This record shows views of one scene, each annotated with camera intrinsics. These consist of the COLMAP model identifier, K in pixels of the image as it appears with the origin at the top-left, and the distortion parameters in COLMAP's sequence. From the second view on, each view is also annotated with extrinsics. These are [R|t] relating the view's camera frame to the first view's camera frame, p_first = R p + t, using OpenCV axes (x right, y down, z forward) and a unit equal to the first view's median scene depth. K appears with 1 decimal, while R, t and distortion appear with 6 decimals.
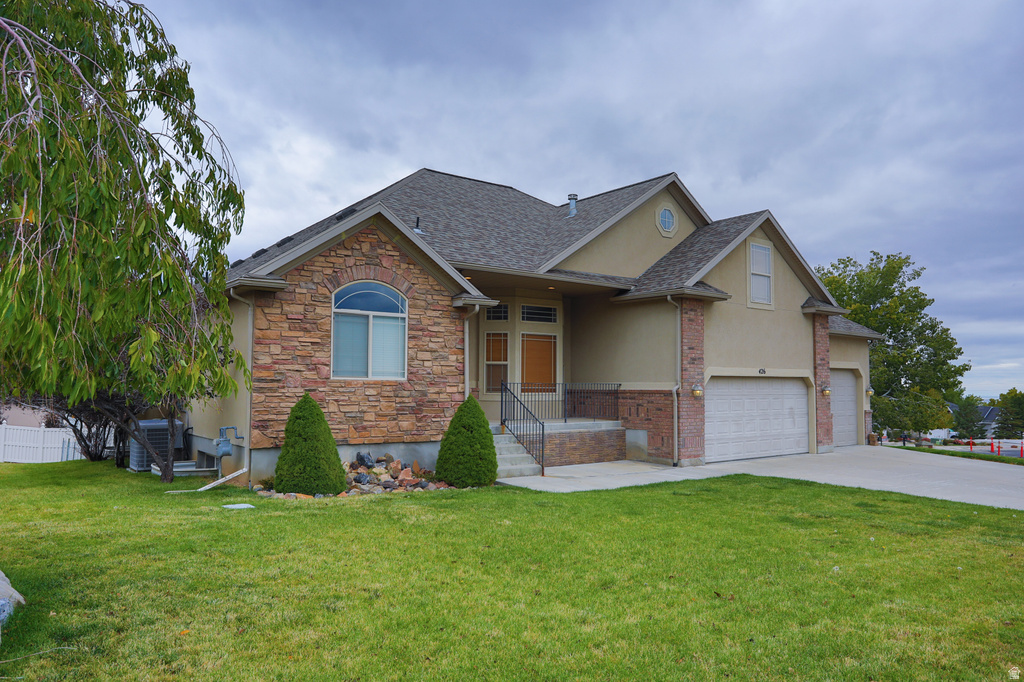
lens RADIAL K [[715.1, 0, 513.6], [0, 715.1, 343.6], [0, 0, 1]] dist [-0.020155, 0.013797]
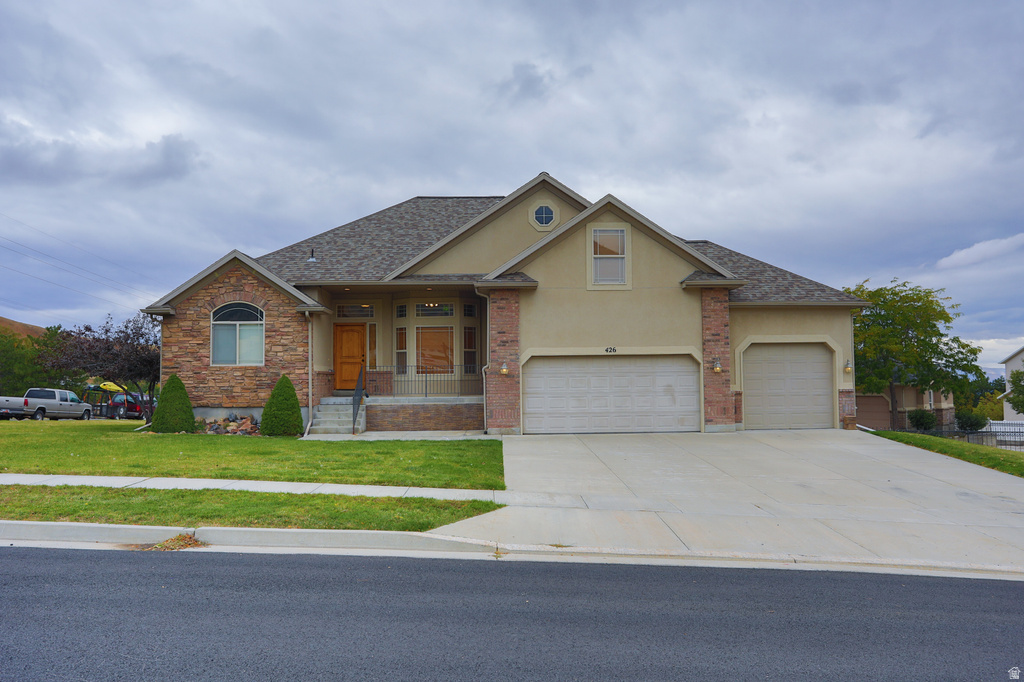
lens RADIAL K [[743.3, 0, 507.1], [0, 743.3, 344.5], [0, 0, 1]] dist [-0.015015, 0.001697]
pose [[0.808023, -0.039467, -0.587828, 0.902982], [0.048545, 0.998821, -0.000332, 0.024869], [0.587148, -0.028268, 0.808986, 0.034874]]
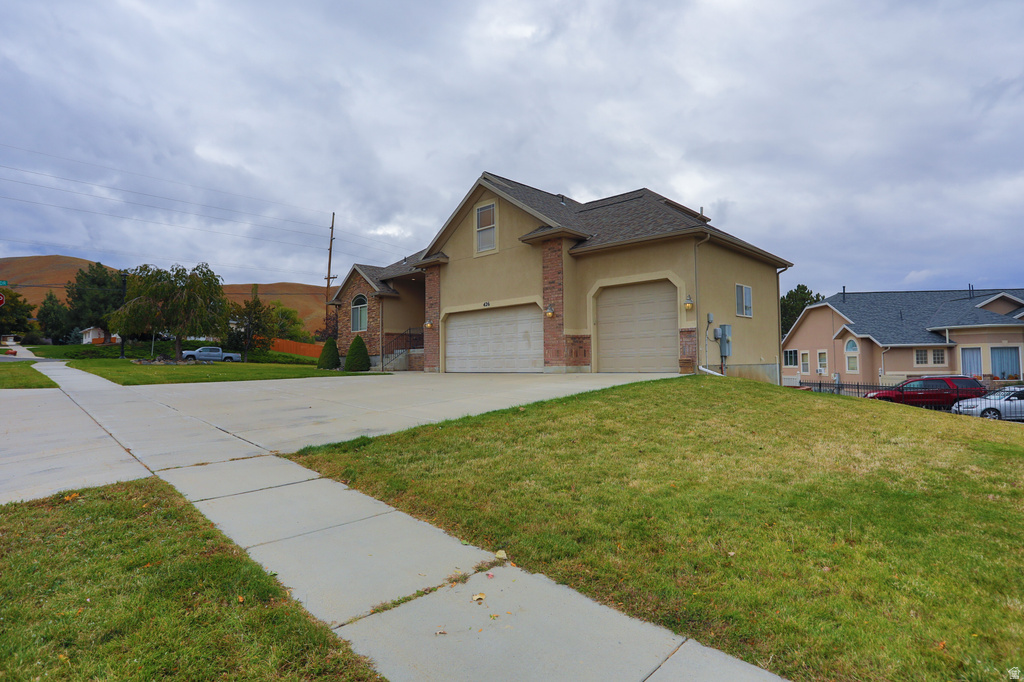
lens RADIAL K [[528.8, 0, 515.5], [0, 528.8, 338.3], [0, 0, 1]] dist [-0.048205, 0.000542]
pose [[0.151149, -0.055272, -0.986965, 1.337009], [0.069331, 0.996570, -0.045192, 0.151393], [0.986077, -0.061596, 0.154462, 0.942358]]
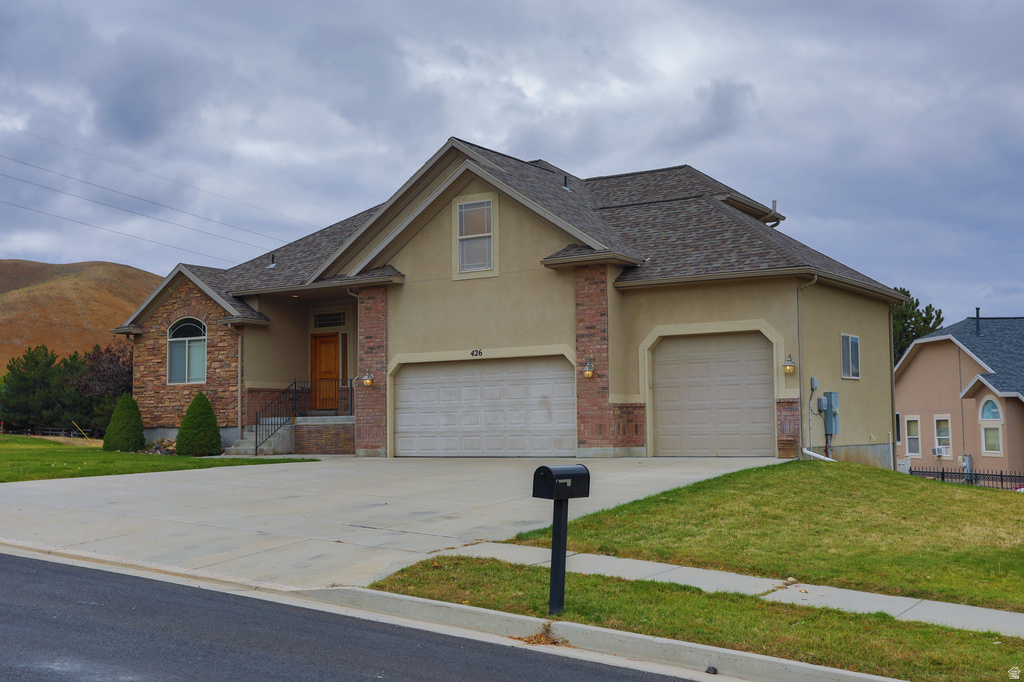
lens RADIAL K [[1174.9, 0, 512.2], [0, 1174.9, 349.1], [0, 0, 1]] dist [0.070243, 0.000000]
pose [[0.339883, -0.073809, -0.937567, 1.725782], [0.068885, 0.996192, -0.053452, 0.115571], [0.937942, -0.046417, 0.343673, 0.592315]]
